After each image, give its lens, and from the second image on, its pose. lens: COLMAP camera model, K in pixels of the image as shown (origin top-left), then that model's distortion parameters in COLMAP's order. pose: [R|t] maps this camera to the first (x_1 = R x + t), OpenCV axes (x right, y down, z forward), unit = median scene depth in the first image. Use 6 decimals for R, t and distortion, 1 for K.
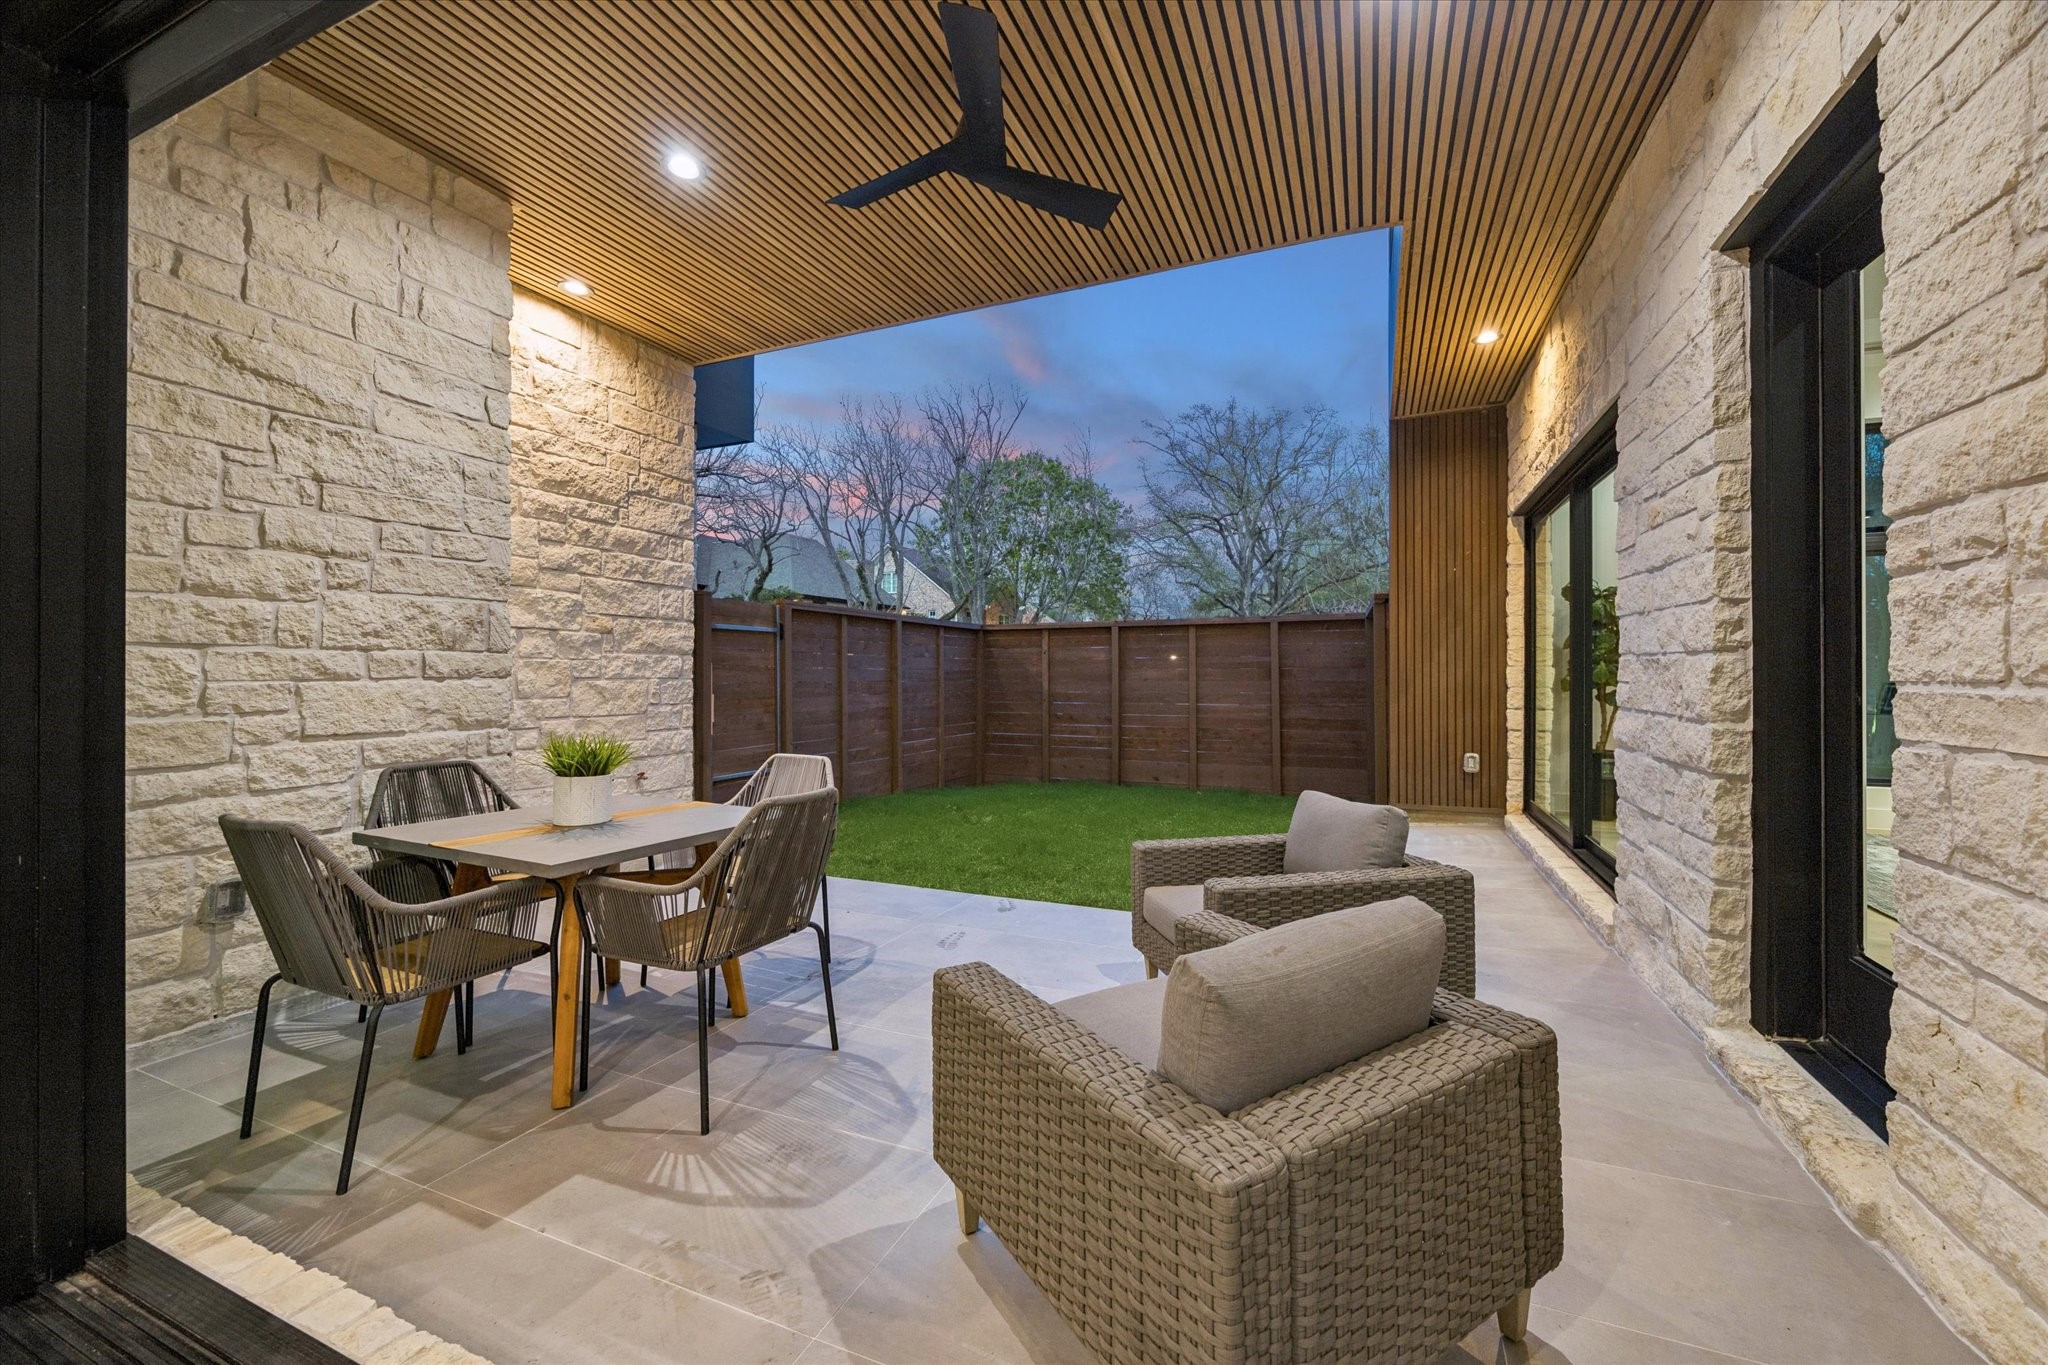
lens RADIAL K [[792.9, 0, 1028.7], [0, 792.9, 677.5], [0, 0, 1]] dist [-0.012580, 0.000588]
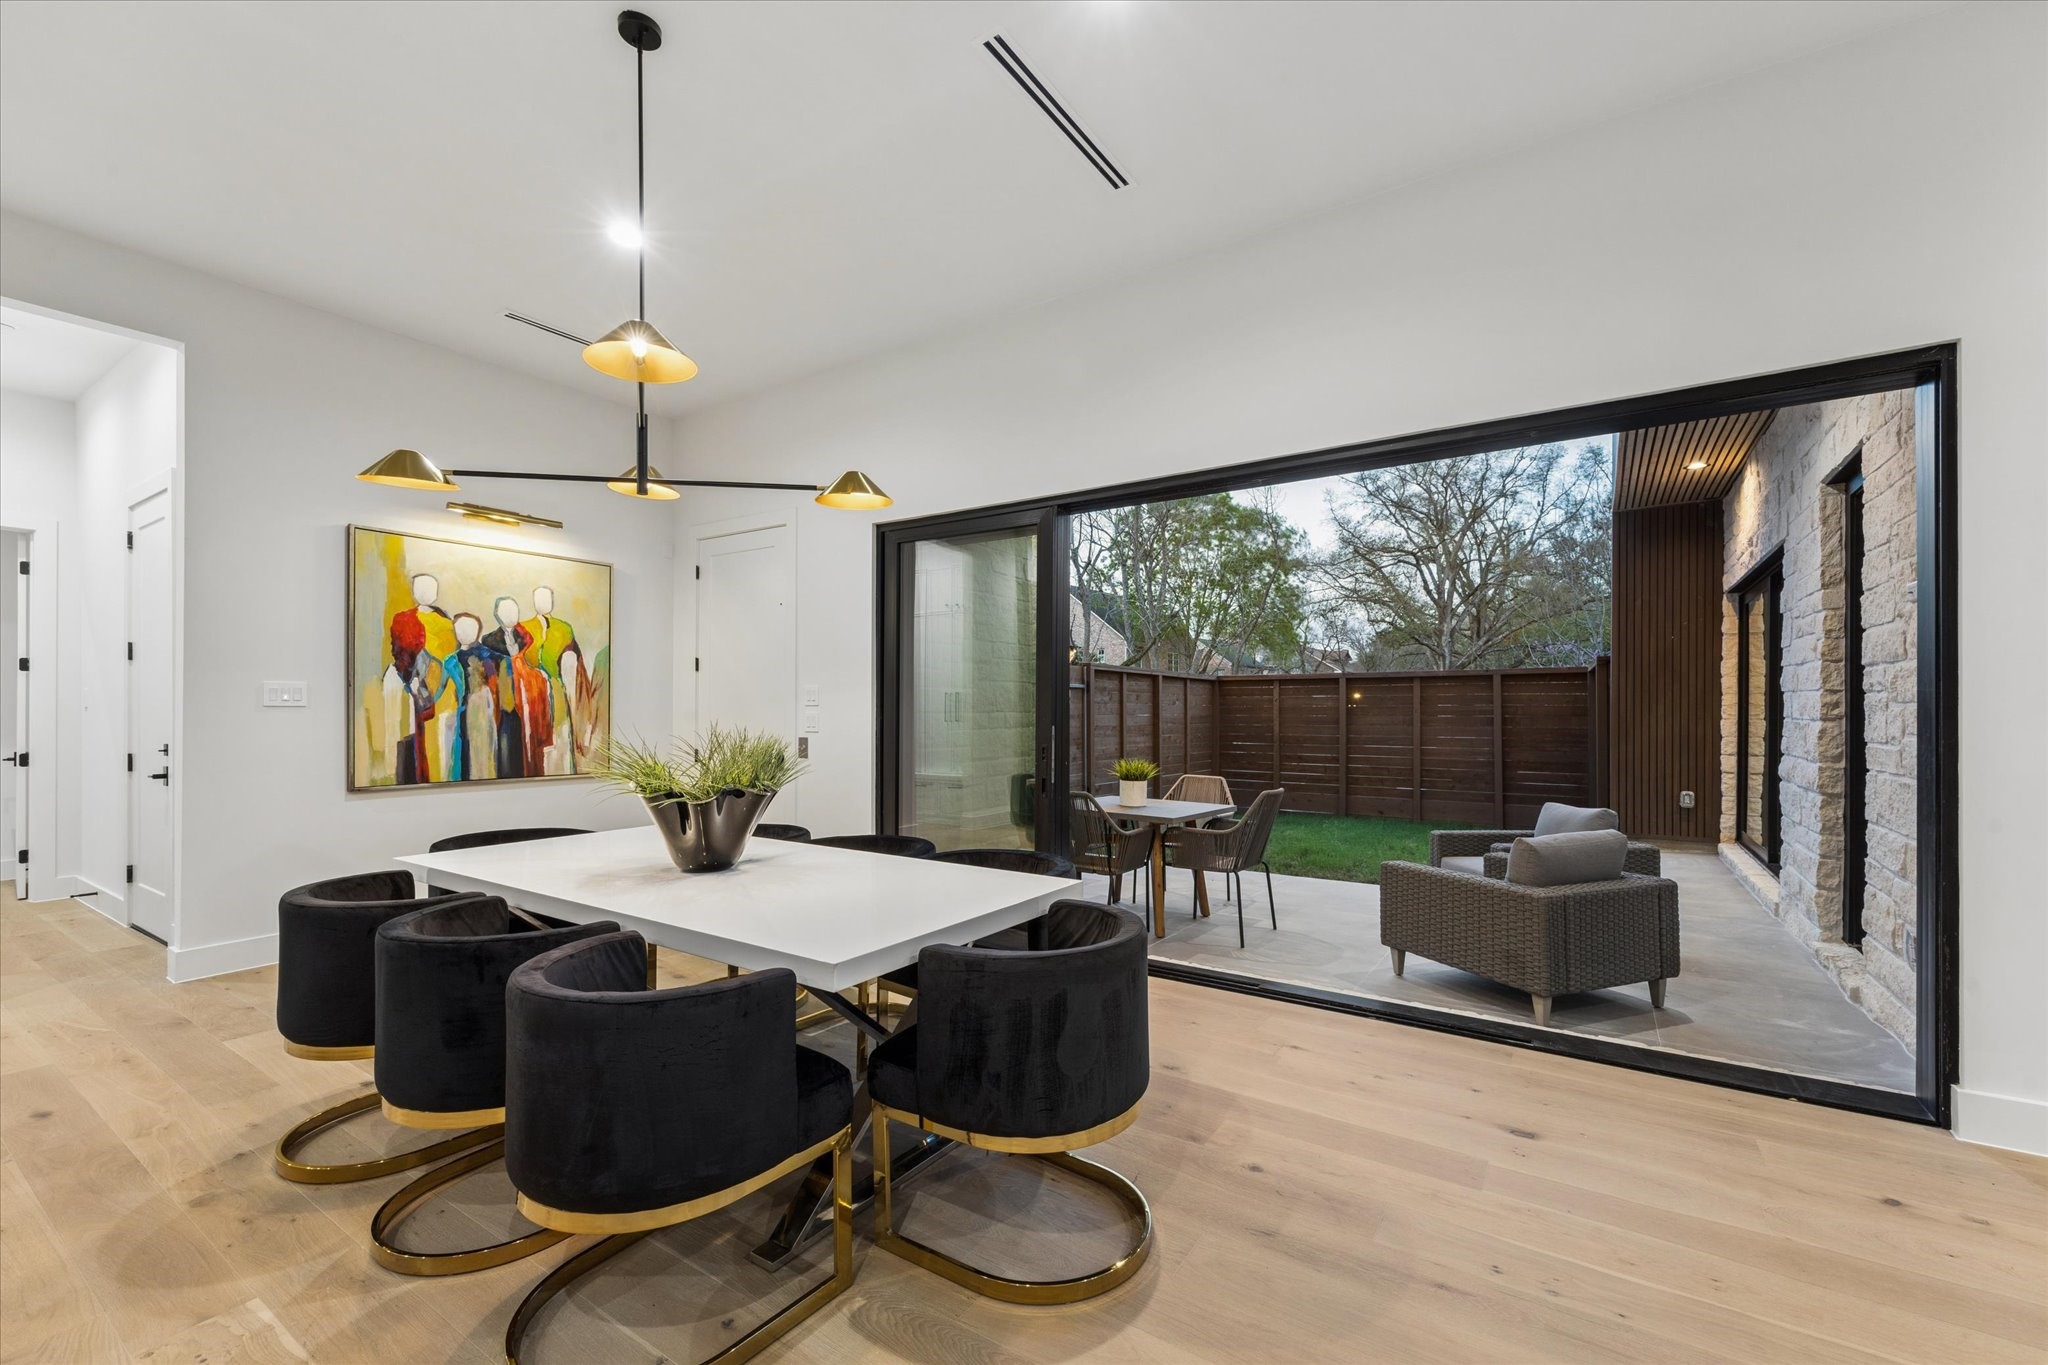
lens RADIAL K [[848.0, 0, 1013.4], [0, 848.0, 711.7], [0, 0, 1]] dist [0.001508, -0.000101]
pose [[0.981786, 0.005693, -0.189907, -0.195349], [-0.006363, 0.999975, -0.002919, -0.014349], [0.189885, 0.004075, 0.981798, -0.451248]]
